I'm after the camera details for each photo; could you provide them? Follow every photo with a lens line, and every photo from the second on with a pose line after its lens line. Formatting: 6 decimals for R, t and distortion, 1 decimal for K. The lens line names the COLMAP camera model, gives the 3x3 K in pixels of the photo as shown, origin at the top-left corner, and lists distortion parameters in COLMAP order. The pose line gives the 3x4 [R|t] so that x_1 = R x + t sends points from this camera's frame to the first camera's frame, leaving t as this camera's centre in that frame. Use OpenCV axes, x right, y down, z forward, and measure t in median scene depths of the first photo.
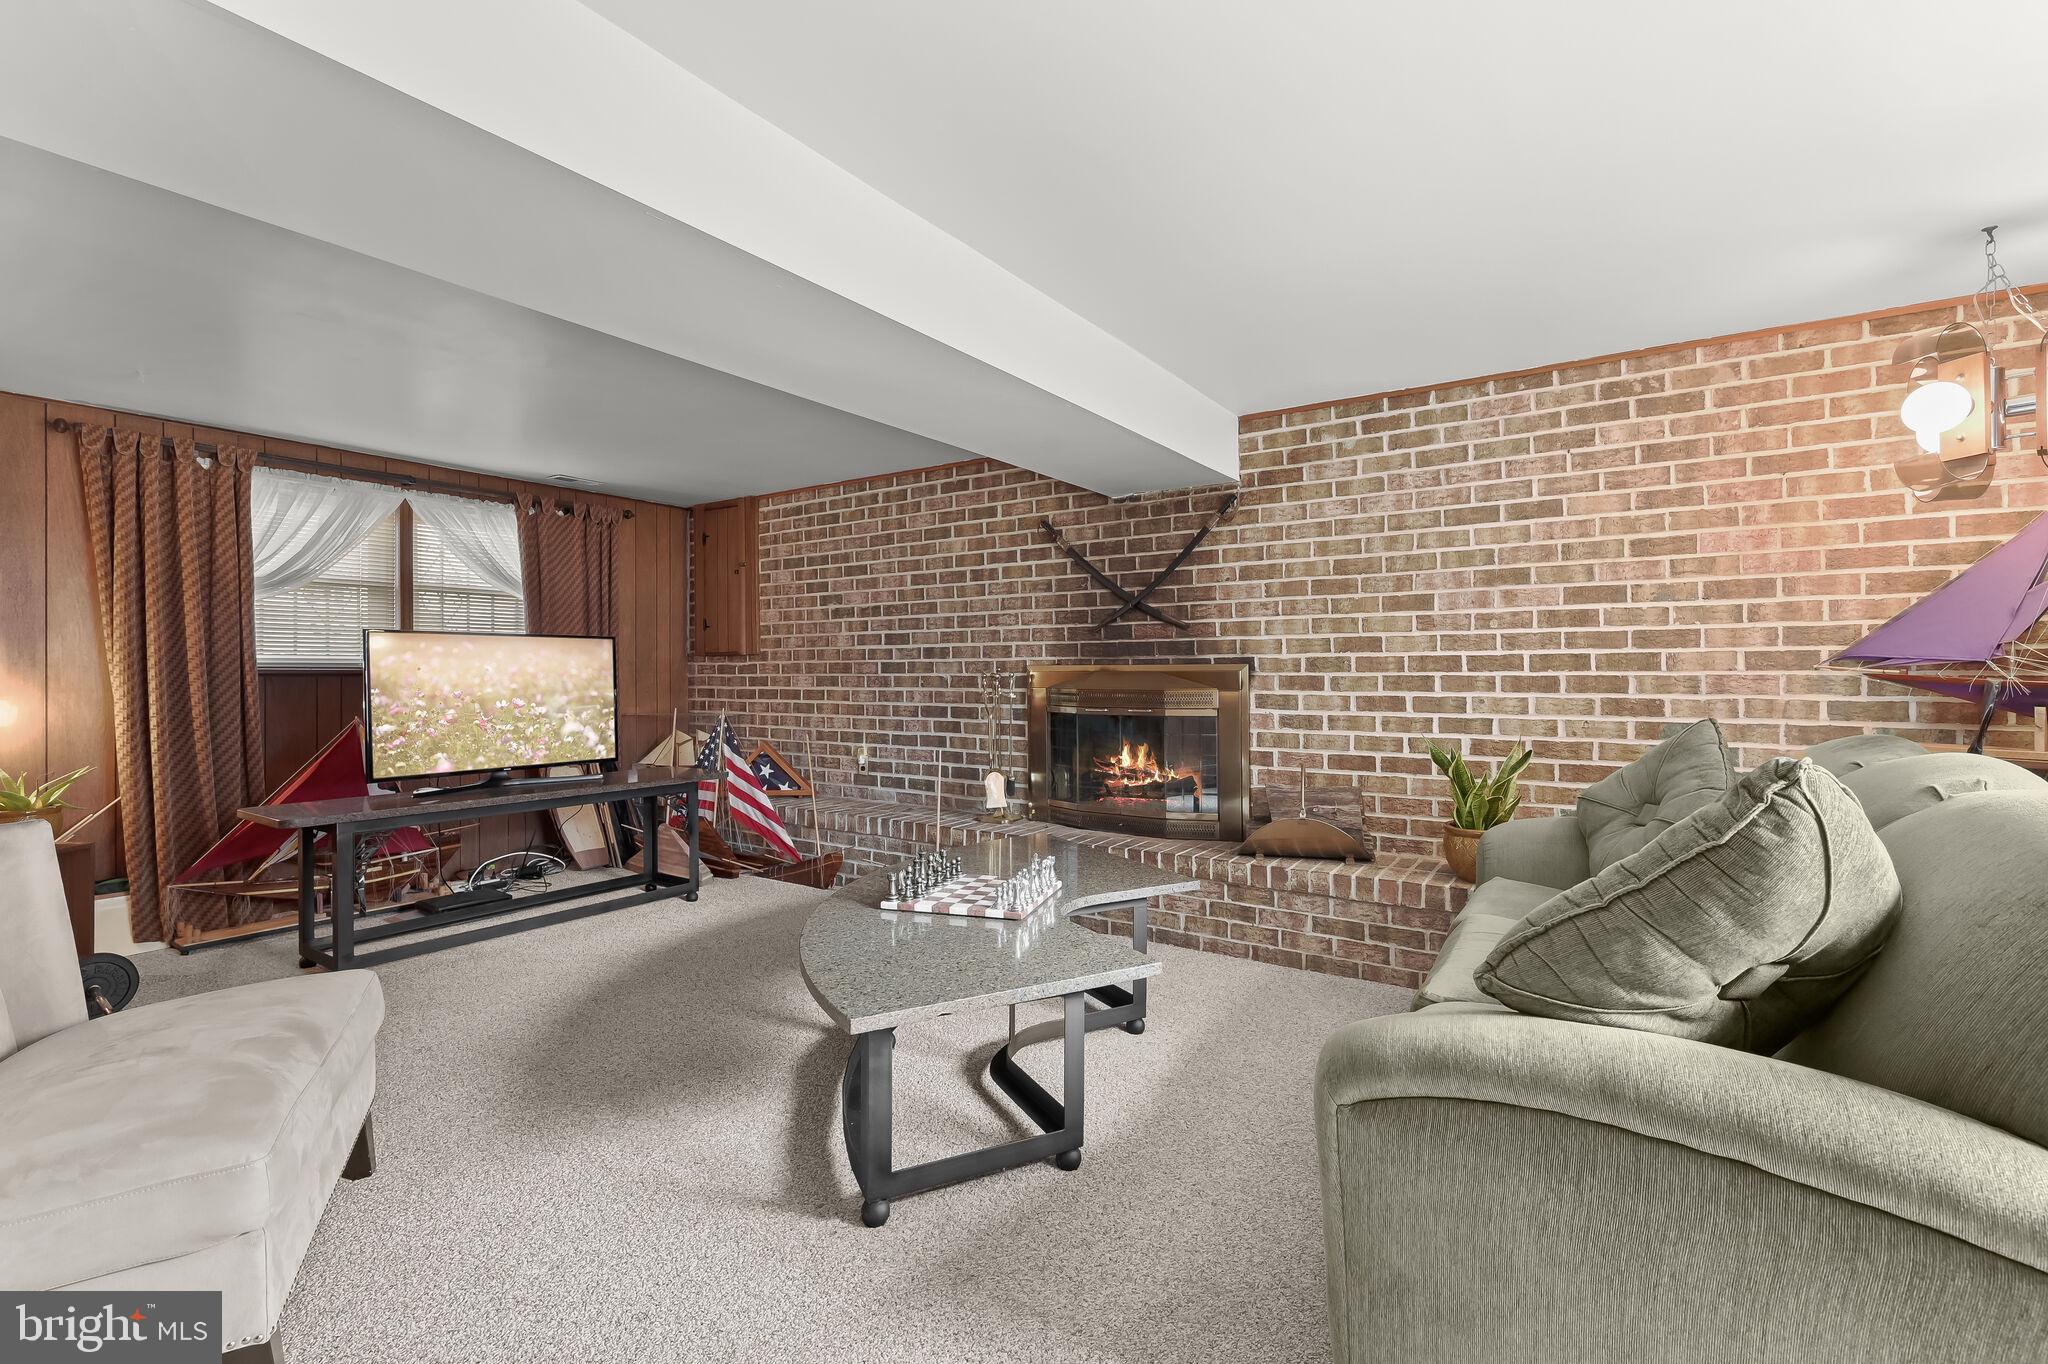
lens RADIAL K [[907.2, 0, 1024.0], [0, 907.2, 682.0], [0, 0, 1]] dist [-0.003649, 0.000016]
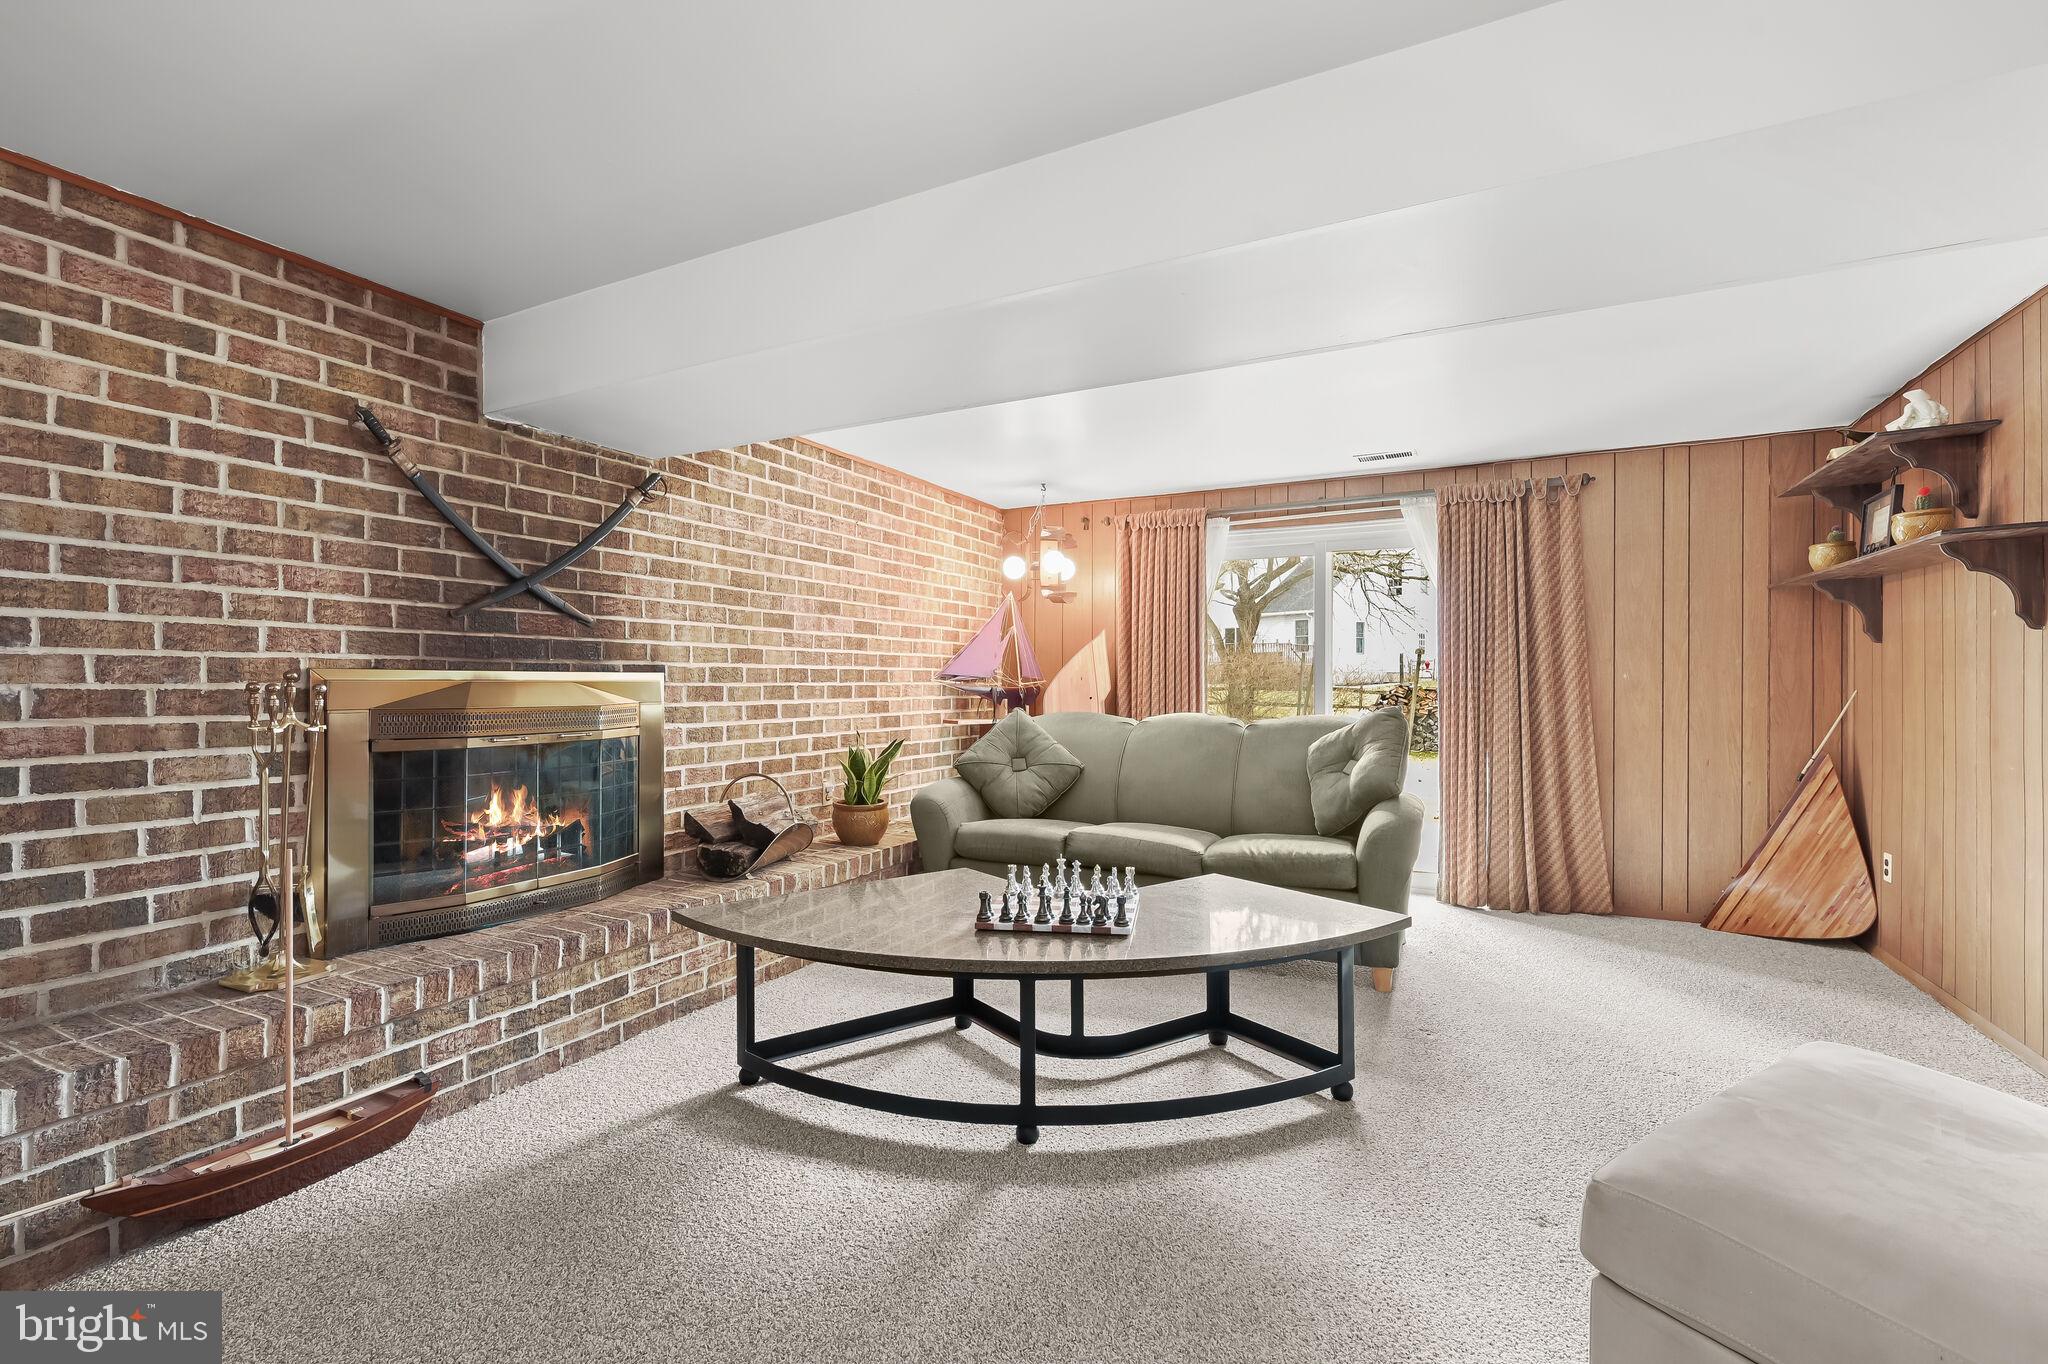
lens RADIAL K [[913.5, 0, 1032.0], [0, 913.5, 690.6], [0, 0, 1]] dist [0.001218, 0.000466]
pose [[-0.129652, -0.006121, 0.991541, -0.691759], [0.011076, 0.999910, 0.007621, -0.005807], [-0.991498, 0.011970, -0.129572, 0.786402]]
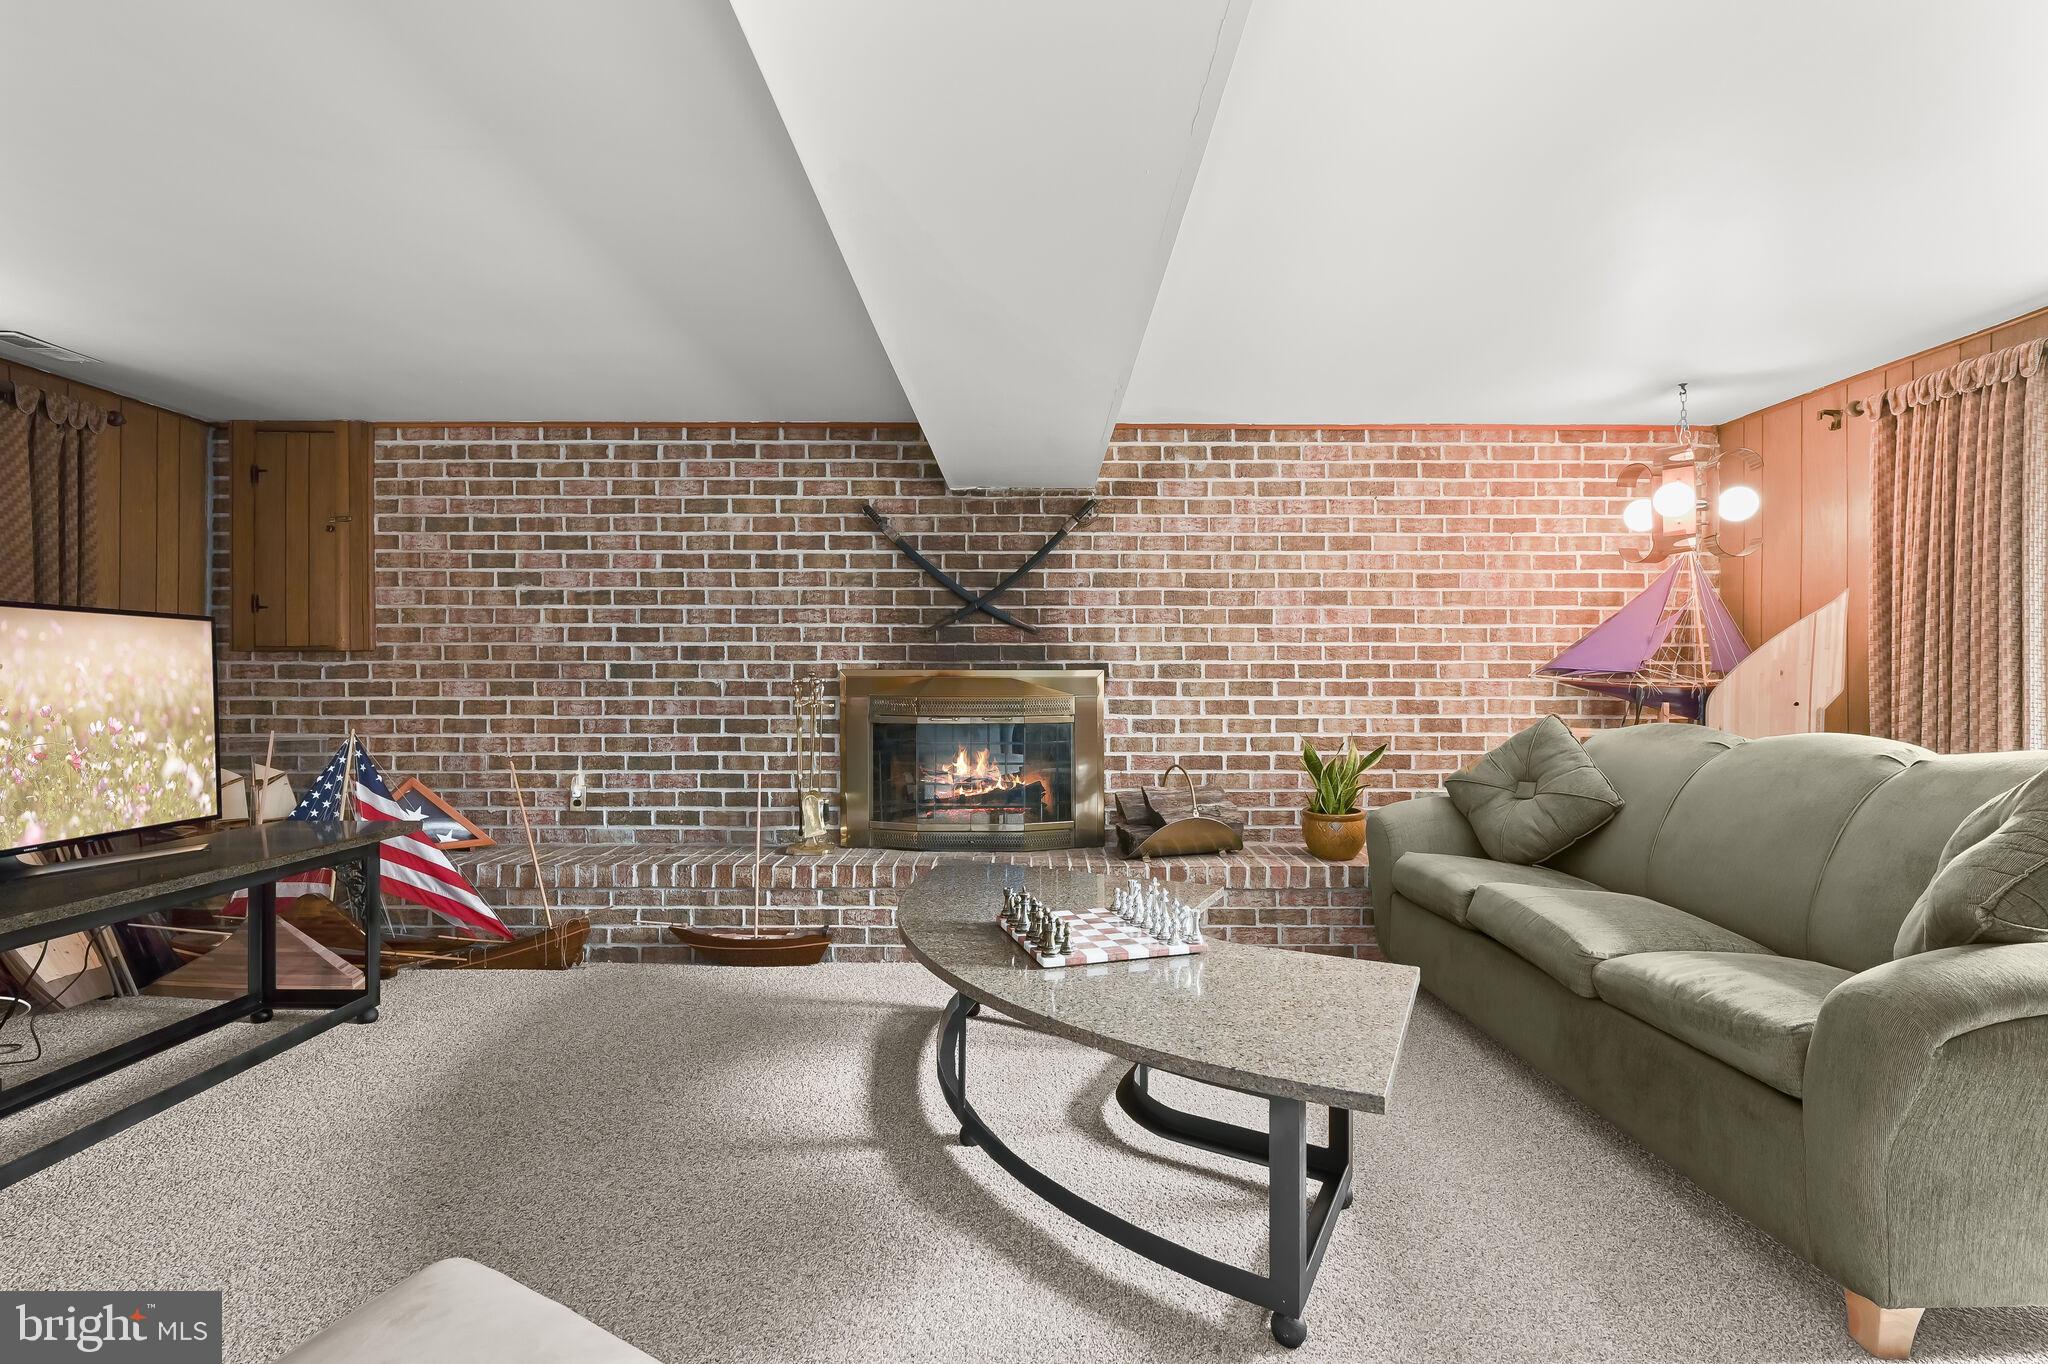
lens RADIAL K [[907.2, 0, 1024.0], [0, 907.2, 682.0], [0, 0, 1]] dist [-0.003649, 0.000016]
pose [[0.827869, 0.001602, 0.560919, -0.405407], [0.003016, 0.999969, -0.007307, 0.000588], [-0.560913, 0.007742, 0.827839, 0.220321]]
